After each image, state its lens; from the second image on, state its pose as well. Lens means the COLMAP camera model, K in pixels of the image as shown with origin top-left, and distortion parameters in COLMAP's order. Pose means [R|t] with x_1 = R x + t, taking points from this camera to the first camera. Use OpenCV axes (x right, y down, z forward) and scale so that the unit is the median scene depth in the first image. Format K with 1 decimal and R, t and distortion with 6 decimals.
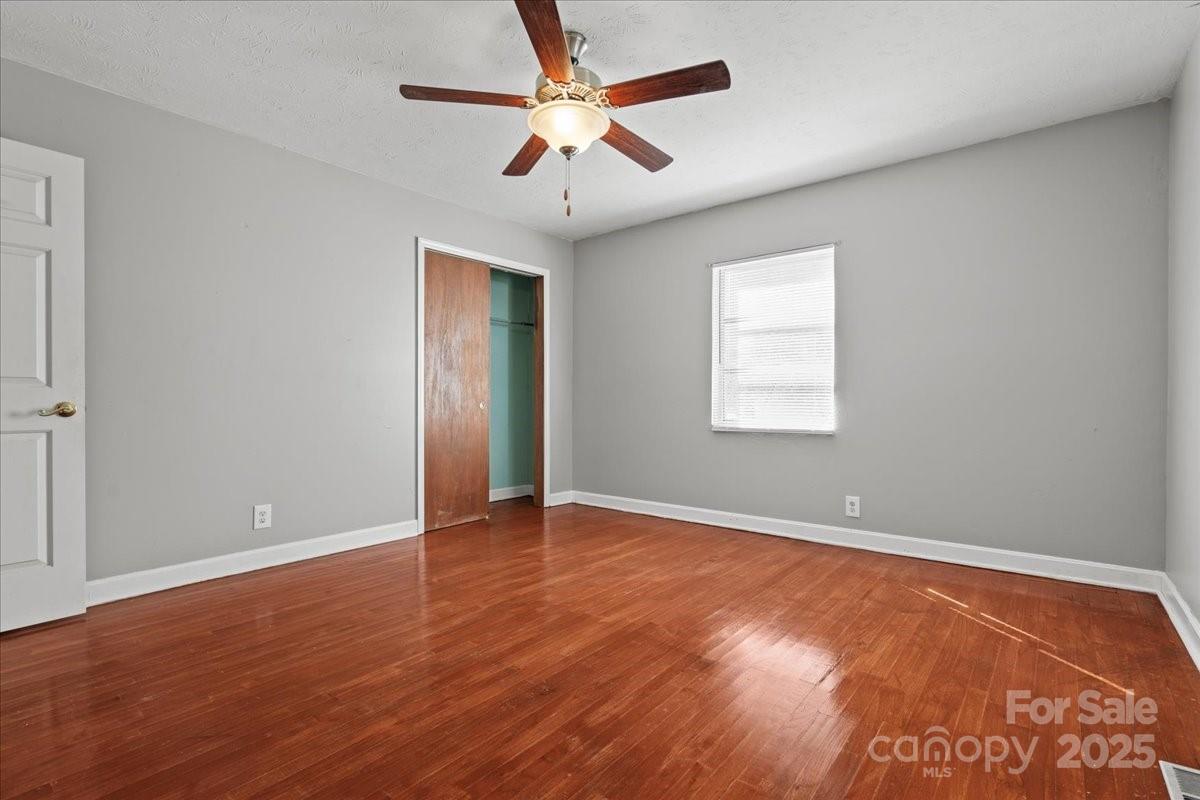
lens RADIAL K [[558.5, 0, 606.4], [0, 558.5, 402.4], [0, 0, 1]] dist [-0.000130, 0.001970]
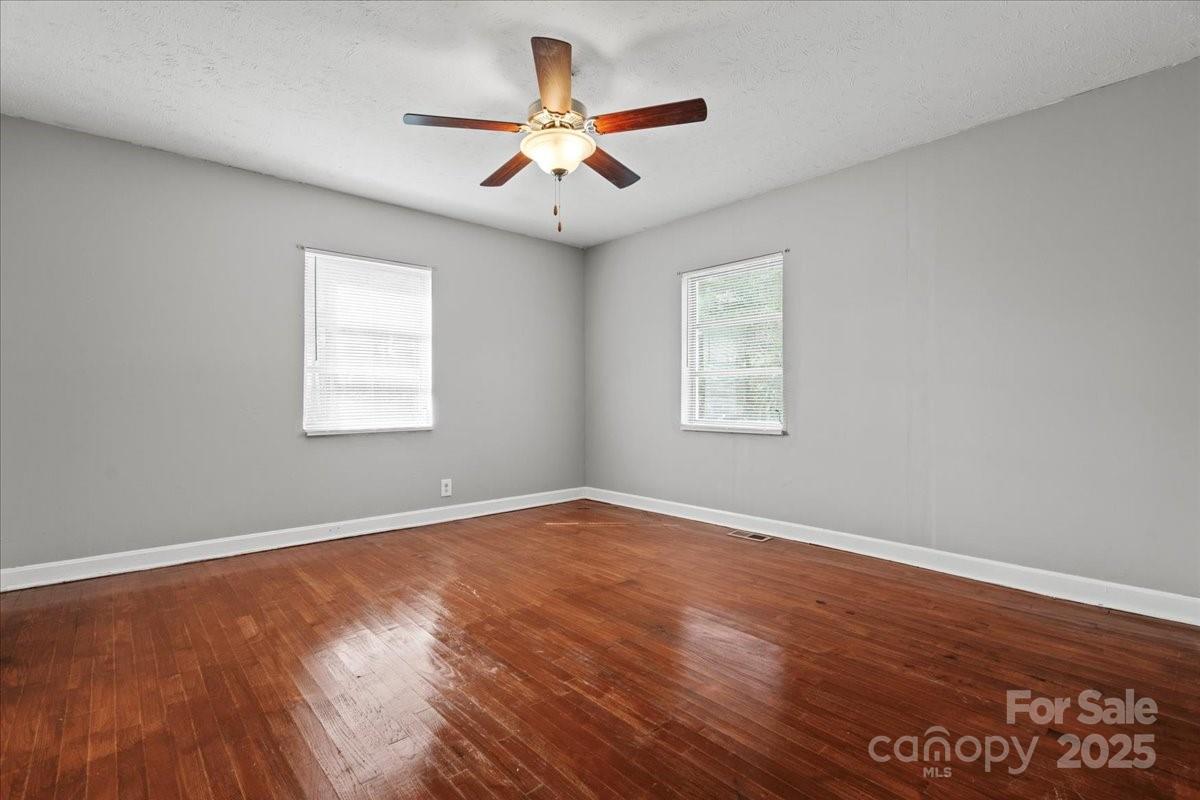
lens RADIAL K [[558.5, 0, 592.9], [0, 558.5, 396.3], [0, 0, 1]] dist [-0.000130, 0.001970]
pose [[0.170277, 0.002183, 0.985394, -0.706110], [0.009207, 0.999950, -0.003806, -0.005177], [-0.985353, 0.009720, 0.170249, 0.474076]]
